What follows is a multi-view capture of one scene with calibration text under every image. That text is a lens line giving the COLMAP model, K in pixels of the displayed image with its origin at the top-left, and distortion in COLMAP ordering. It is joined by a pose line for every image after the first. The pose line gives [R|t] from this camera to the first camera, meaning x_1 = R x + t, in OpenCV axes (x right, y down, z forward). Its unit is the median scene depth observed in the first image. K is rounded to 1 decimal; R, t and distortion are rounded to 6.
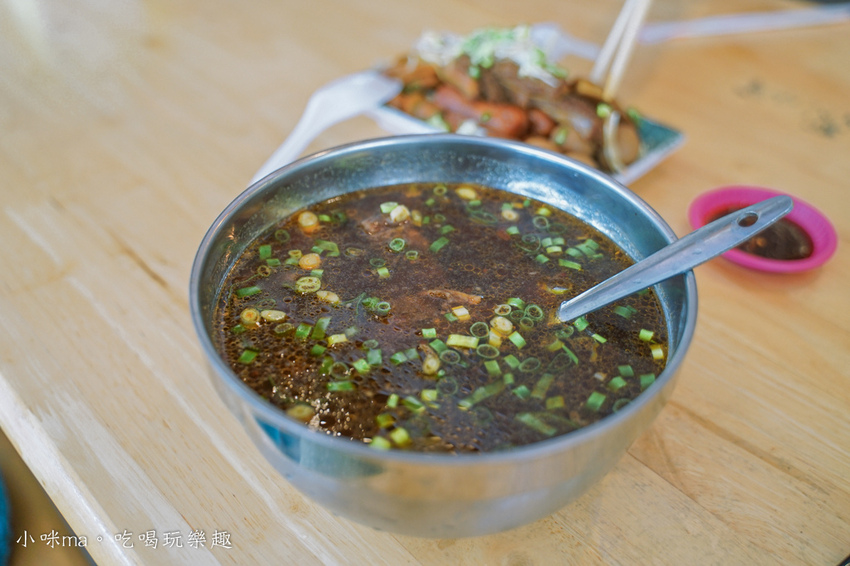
lens RADIAL K [[842.3, 0, 425.0], [0, 842.3, 283.0], [0, 0, 1]] dist [-0.006517, -0.001507]
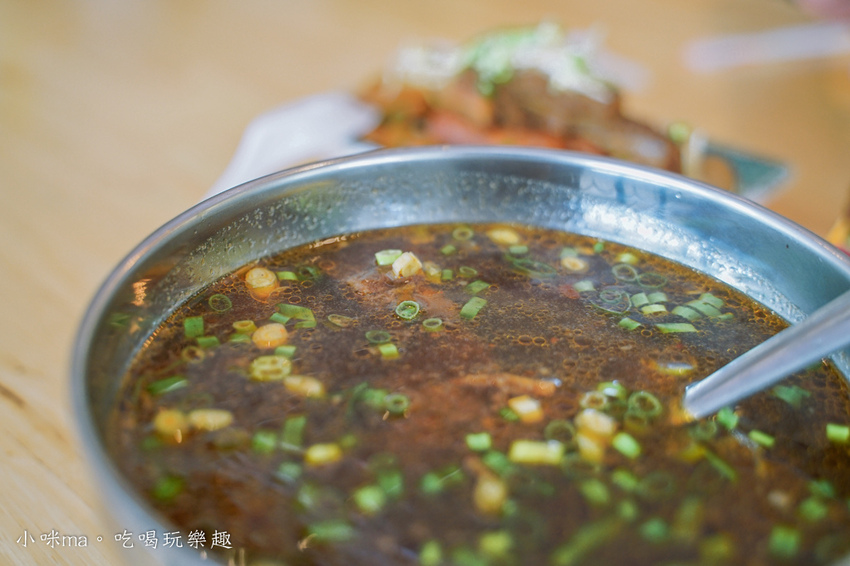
lens RADIAL K [[1043.6, 0, 425.0], [0, 1043.6, 283.0], [0, 0, 1]] dist [0.005515, 0.001689]
pose [[0.997563, -0.026286, 0.064626, -0.070383], [0.036178, 0.986932, -0.157020, 0.057789], [-0.059654, 0.158976, 0.985479, 0.235734]]
